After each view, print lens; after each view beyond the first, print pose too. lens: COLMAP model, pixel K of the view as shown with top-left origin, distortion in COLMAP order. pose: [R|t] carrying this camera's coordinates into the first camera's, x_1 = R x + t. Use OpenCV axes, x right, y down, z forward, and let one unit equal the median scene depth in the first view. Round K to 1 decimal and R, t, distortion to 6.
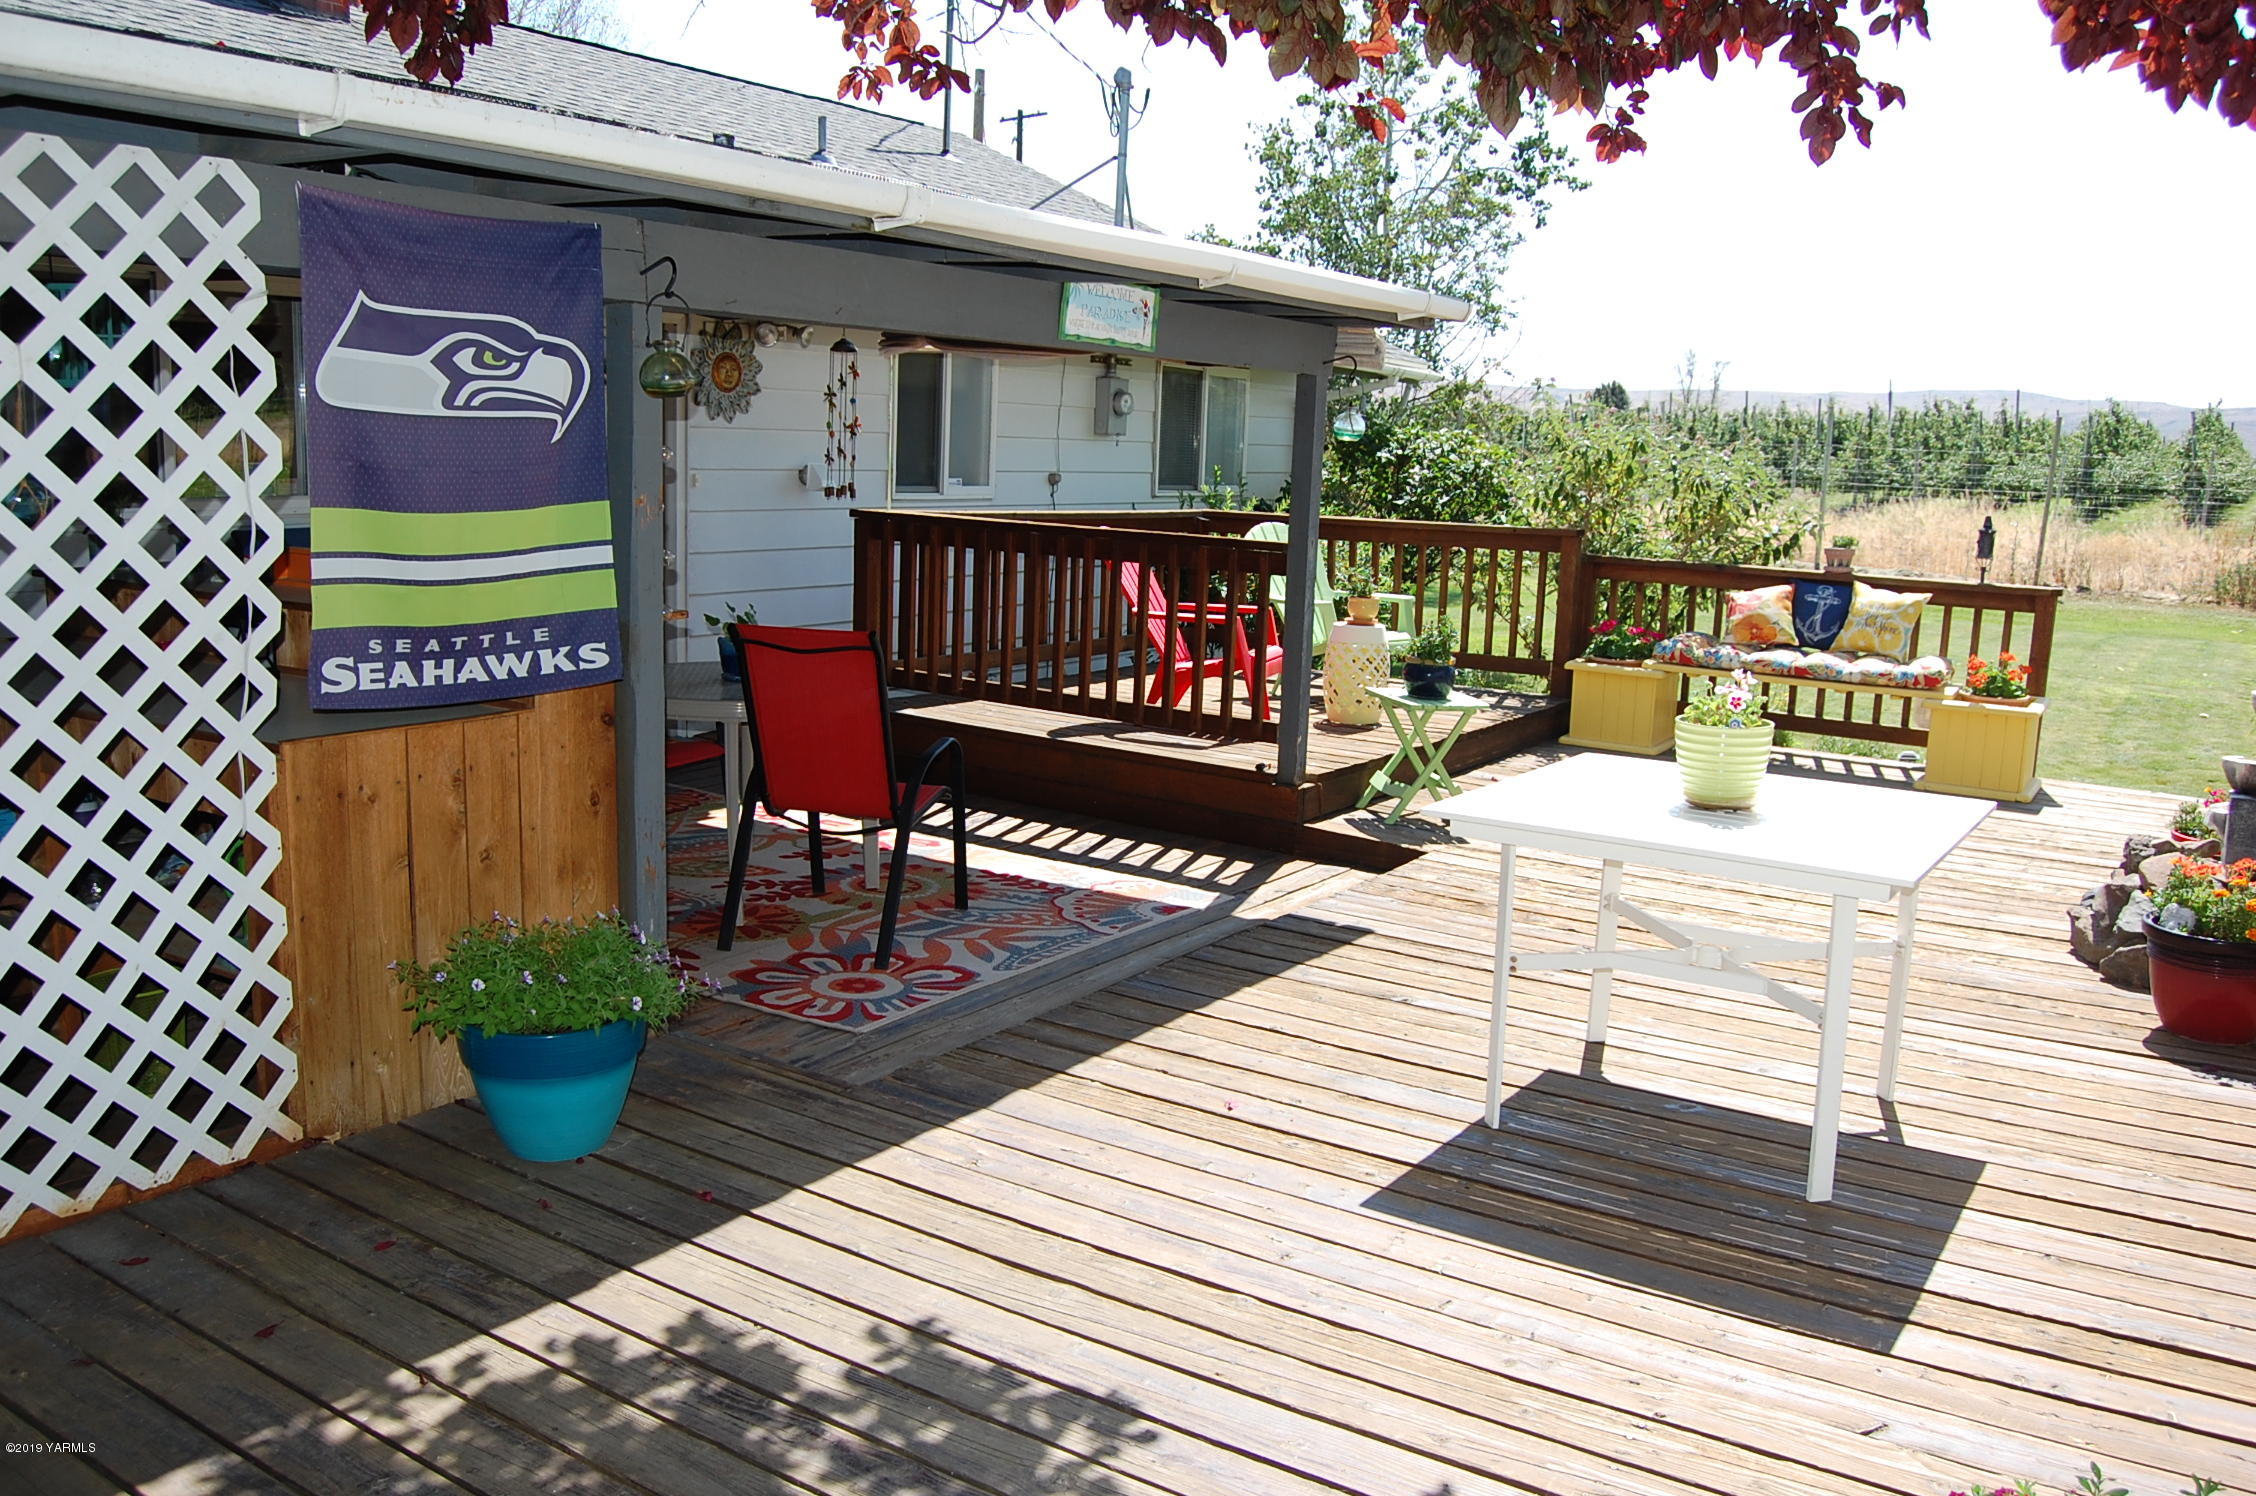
lens RADIAL K [[1758.7, 0, 1136.9], [0, 1758.7, 766.7], [0, 0, 1]] dist [-0.096140, 0.036155]
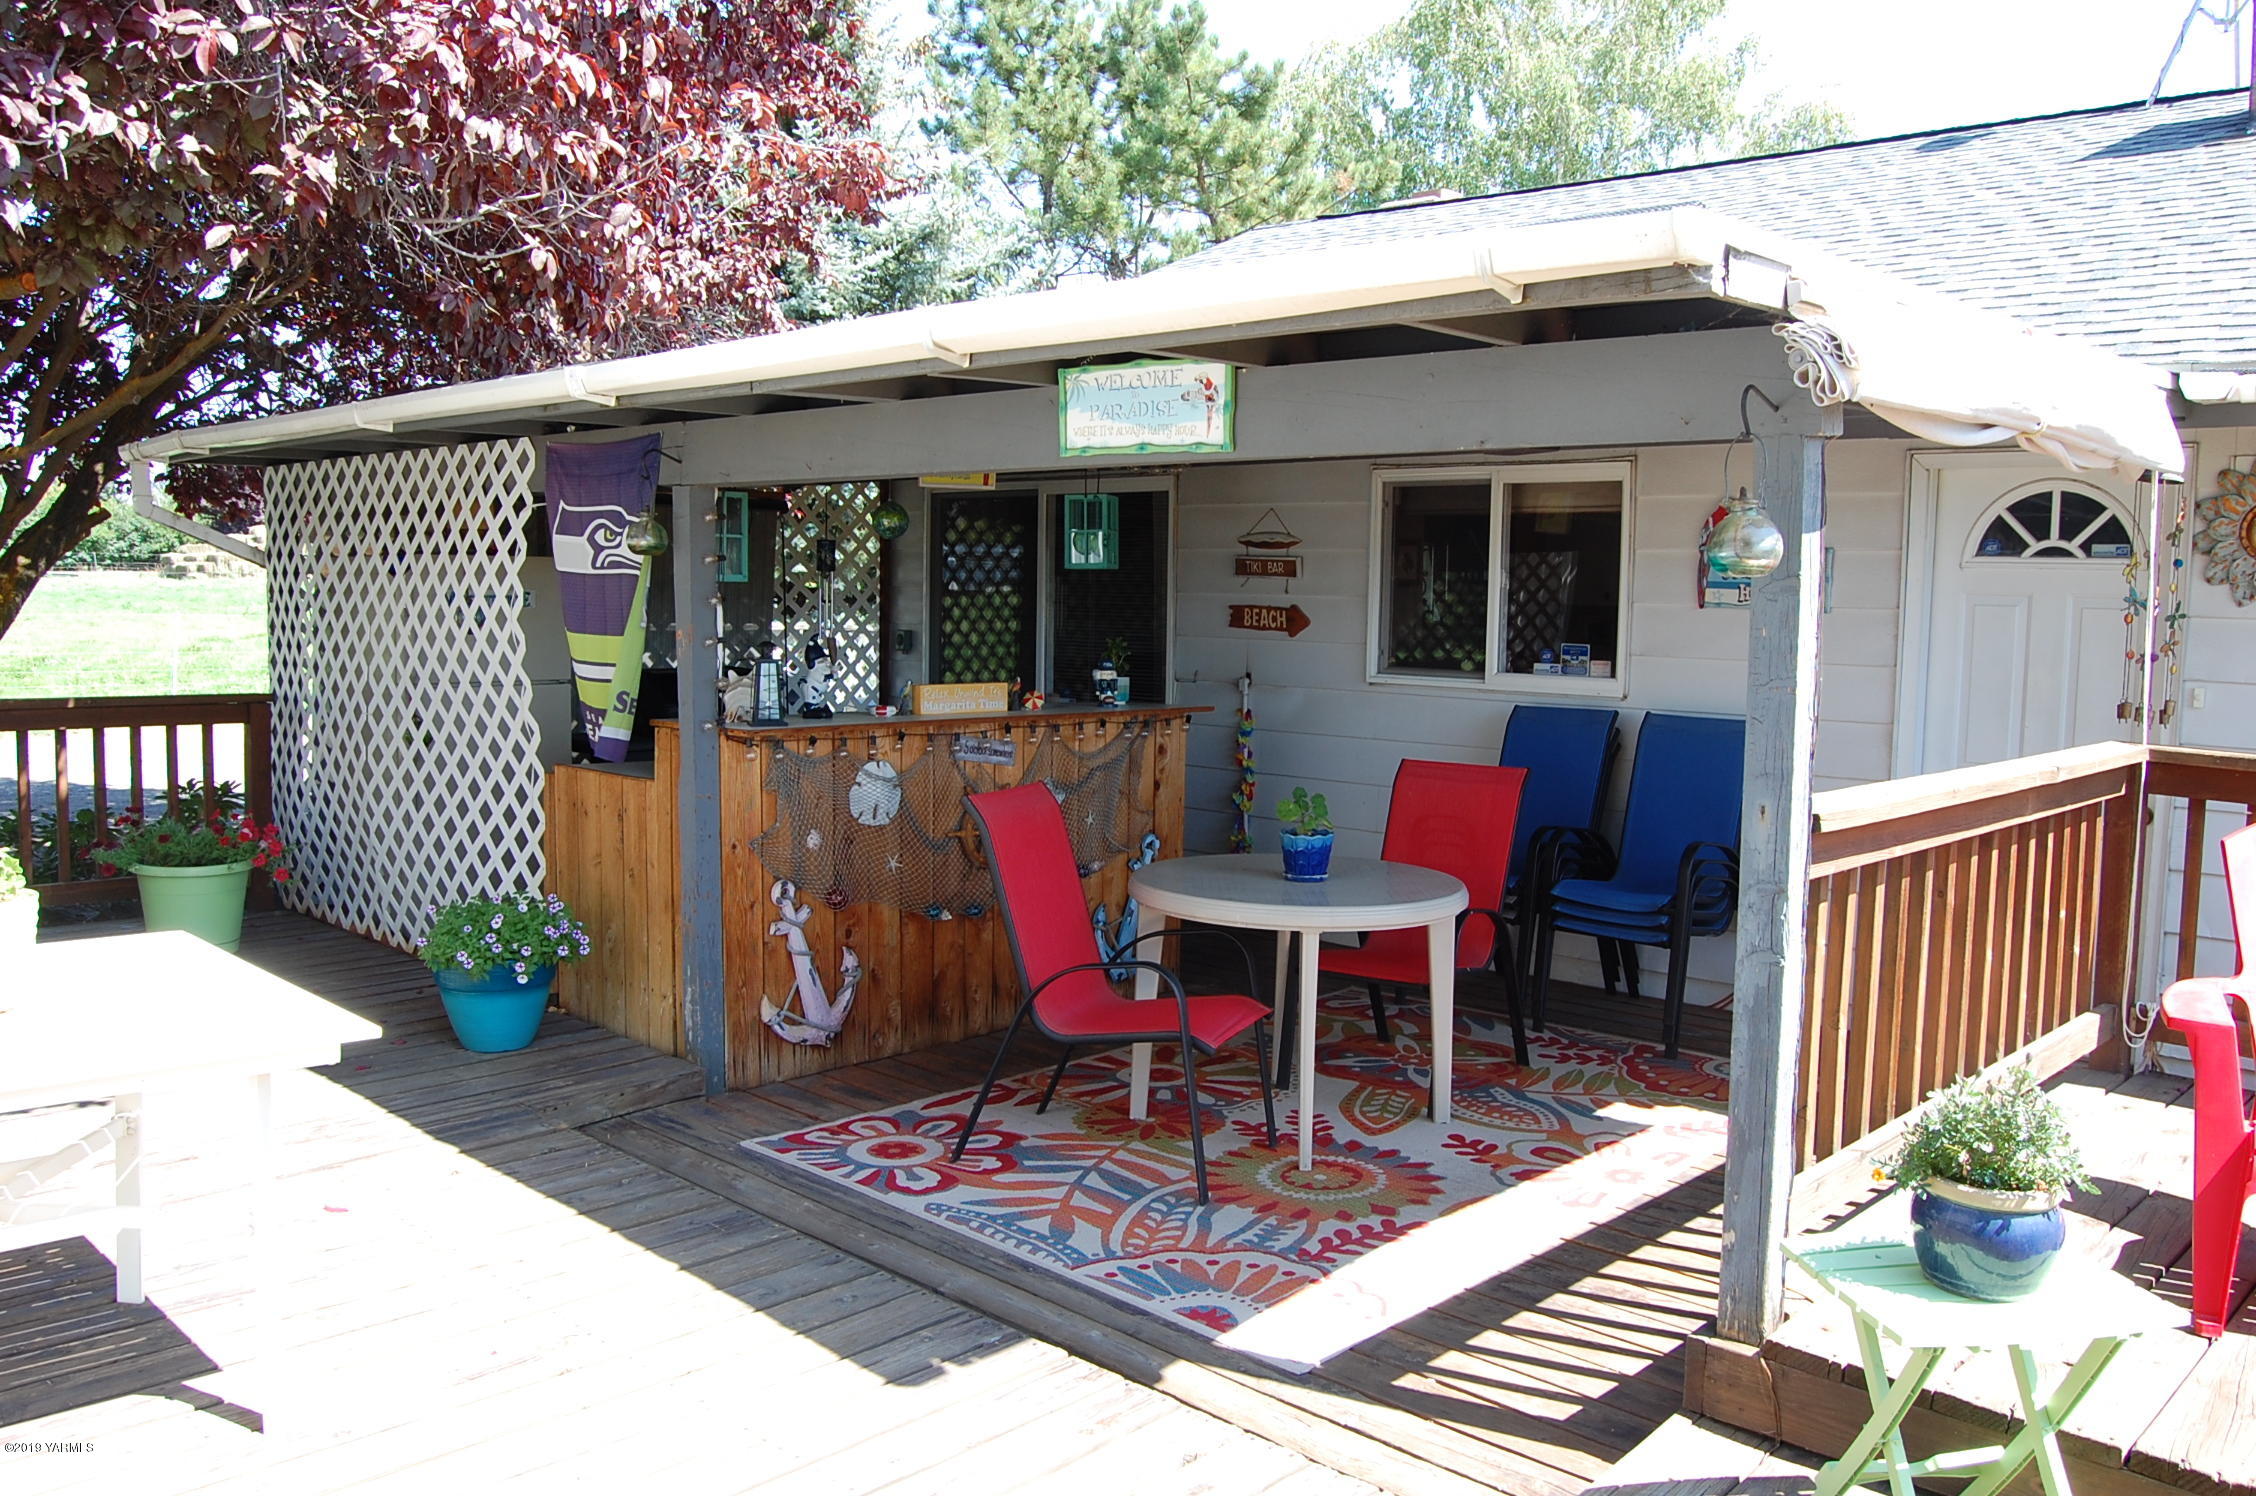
lens RADIAL K [[1758.7, 0, 1150.5], [0, 1758.7, 753.4], [0, 0, 1]] dist [-0.096140, 0.036155]
pose [[-0.155765, 0.050257, -0.986515, 1.017057], [-0.208006, 0.974643, 0.082495, -0.264370], [0.965645, 0.218051, -0.141361, 1.649632]]
